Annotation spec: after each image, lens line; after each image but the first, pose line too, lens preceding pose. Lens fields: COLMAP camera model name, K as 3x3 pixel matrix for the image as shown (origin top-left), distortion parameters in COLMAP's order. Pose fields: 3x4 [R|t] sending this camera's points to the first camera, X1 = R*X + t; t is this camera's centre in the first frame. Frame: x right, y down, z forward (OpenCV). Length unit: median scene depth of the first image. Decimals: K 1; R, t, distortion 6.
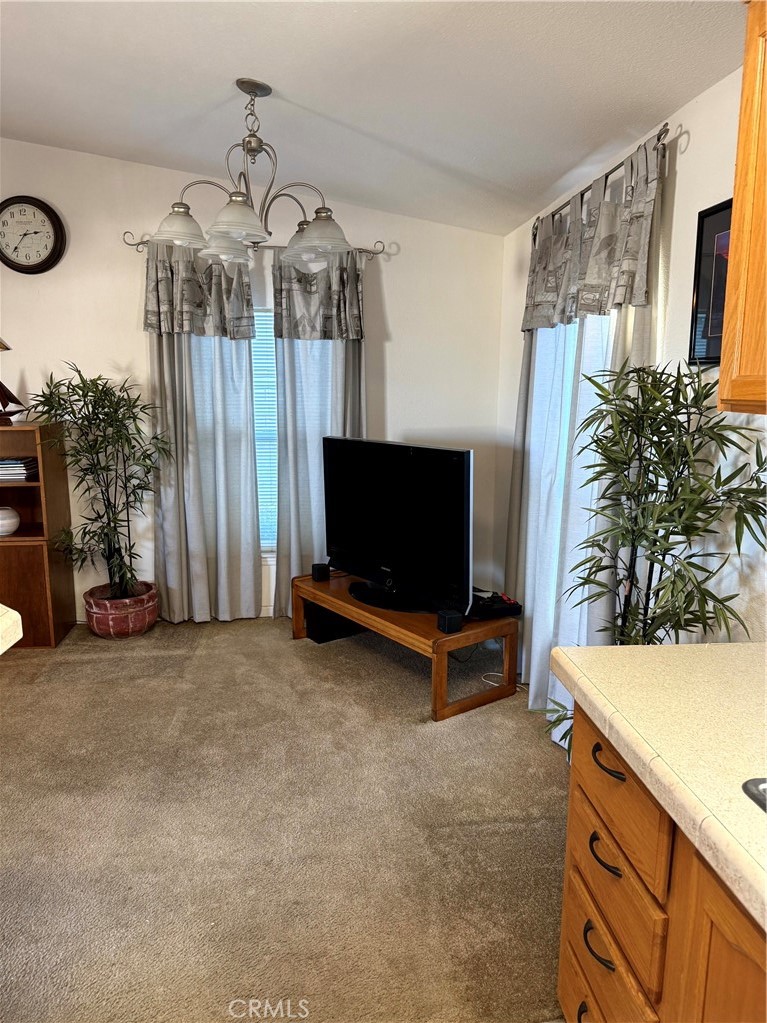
lens RADIAL K [[728.4, 0, 382.9], [0, 728.4, 512.3], [0, 0, 1]] dist [0.037228, -0.051557]
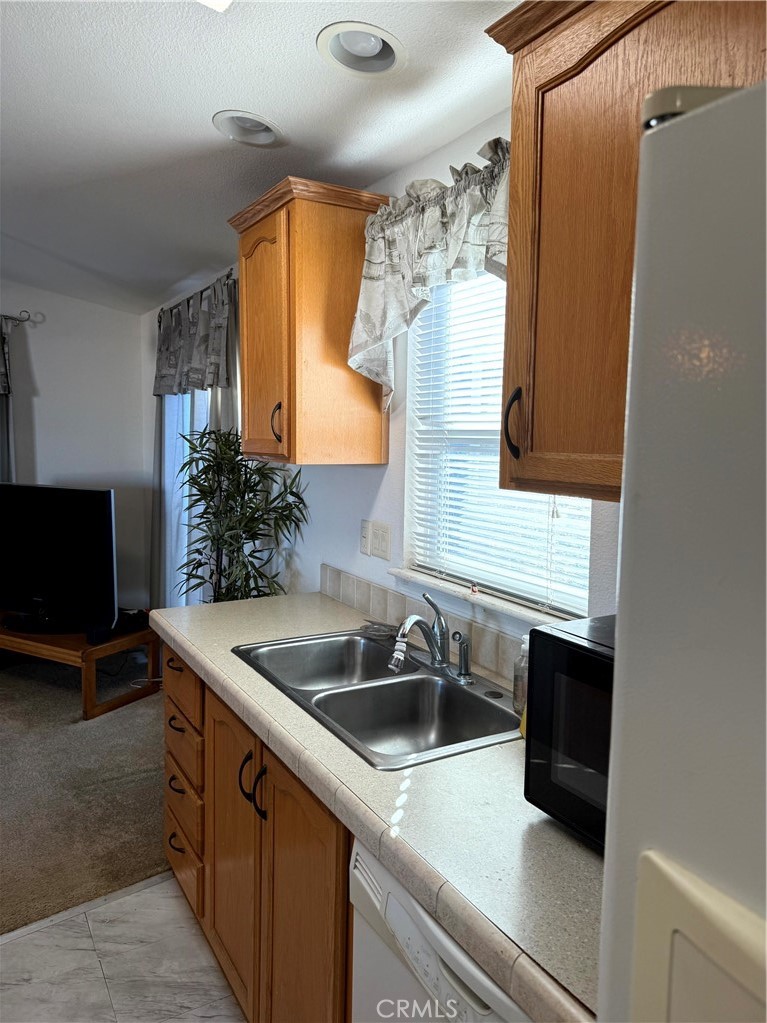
lens RADIAL K [[728.4, 0, 383.5], [0, 728.4, 491.7], [0, 0, 1]] dist [0.037228, -0.051557]
pose [[0.905738, -0.023892, 0.423163, 0.017172], [0.062887, 0.994934, -0.078429, 0.048828], [-0.419146, 0.097648, 0.902653, -0.348236]]
